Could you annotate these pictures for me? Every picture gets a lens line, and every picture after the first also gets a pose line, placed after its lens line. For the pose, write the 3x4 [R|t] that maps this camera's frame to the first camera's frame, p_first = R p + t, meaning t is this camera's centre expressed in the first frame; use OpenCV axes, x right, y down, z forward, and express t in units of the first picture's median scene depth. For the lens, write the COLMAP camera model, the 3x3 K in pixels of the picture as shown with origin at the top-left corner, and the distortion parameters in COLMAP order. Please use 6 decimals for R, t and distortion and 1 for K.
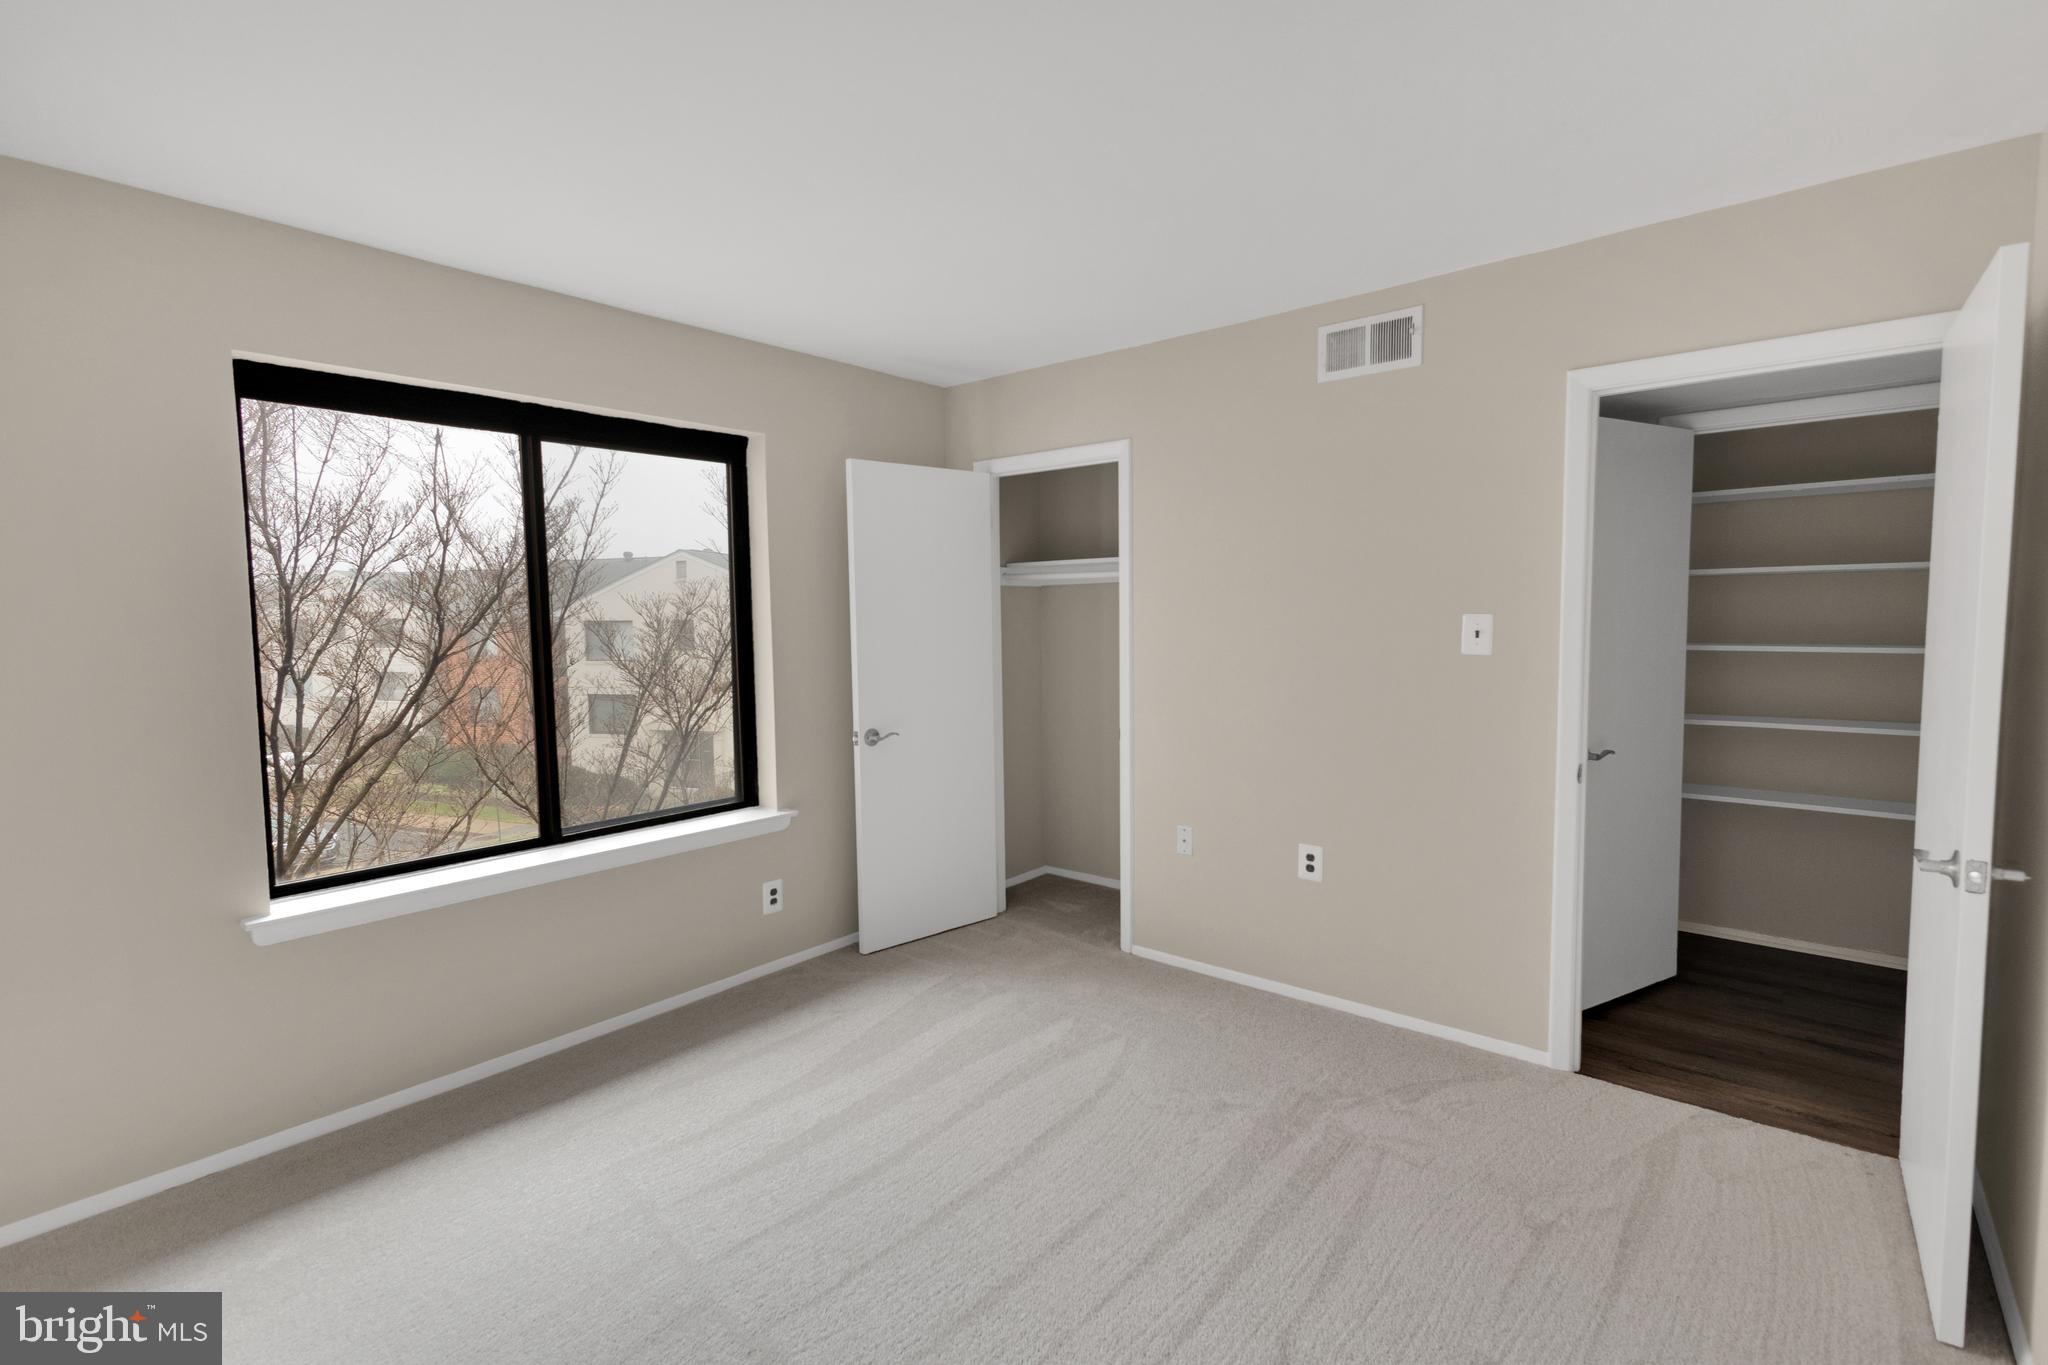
lens RADIAL K [[947.8, 0, 1036.9], [0, 947.8, 675.5], [0, 0, 1]] dist [0.016858, -0.000874]
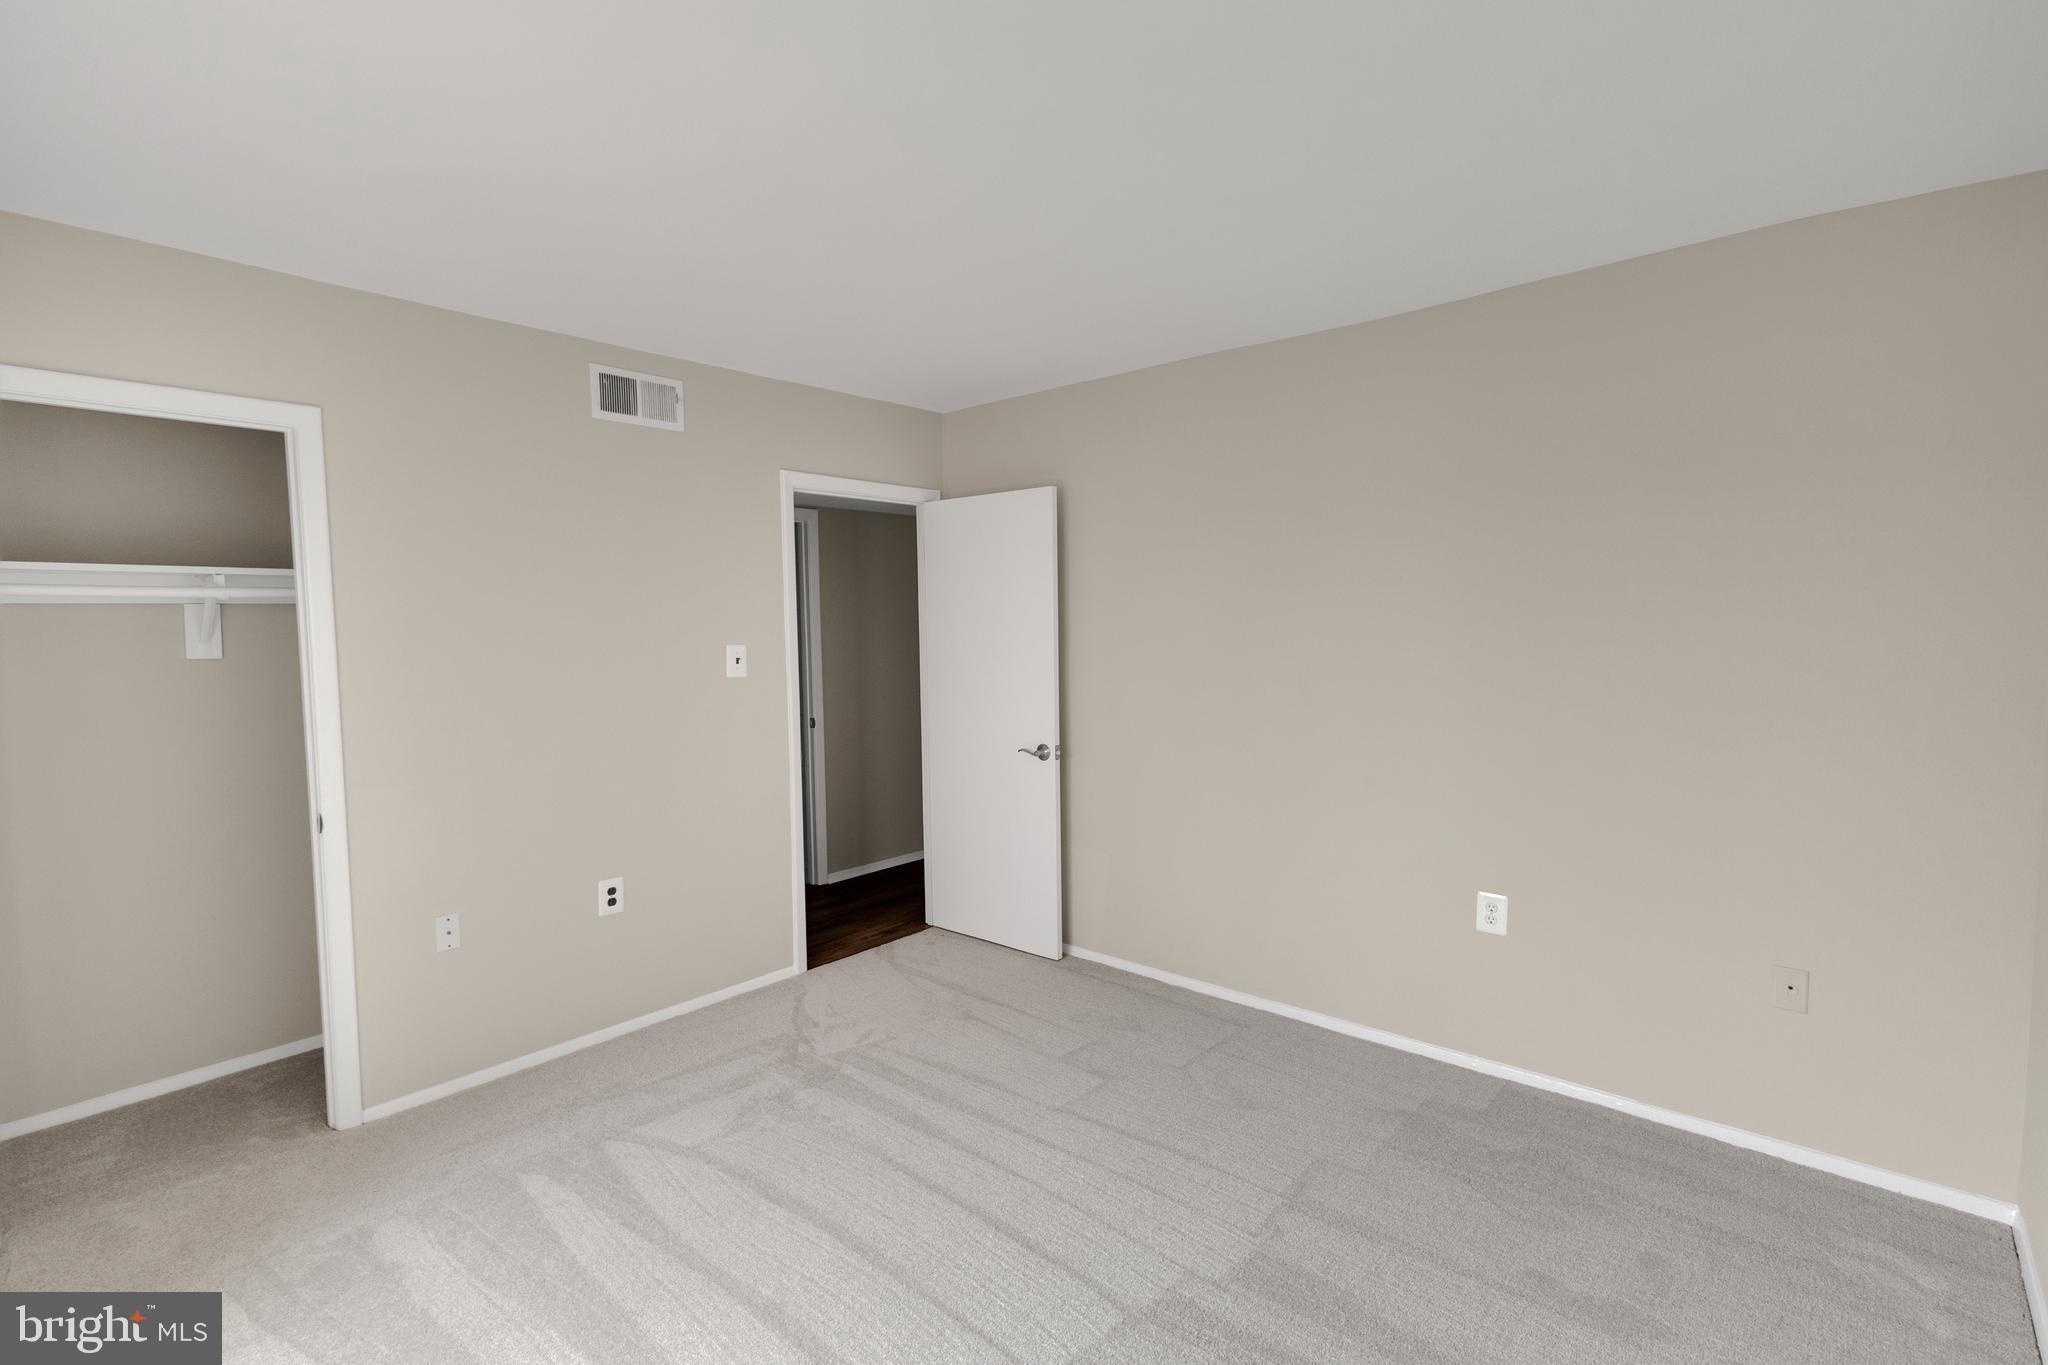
lens RADIAL K [[947.8, 0, 1001.8], [0, 947.8, 687.7], [0, 0, 1]] dist [0.016858, -0.000874]
pose [[0.032994, -0.047080, 0.998346, -0.772352], [0.085320, 0.995376, 0.044121, -0.033681], [-0.995807, 0.083723, 0.036858, 0.608424]]
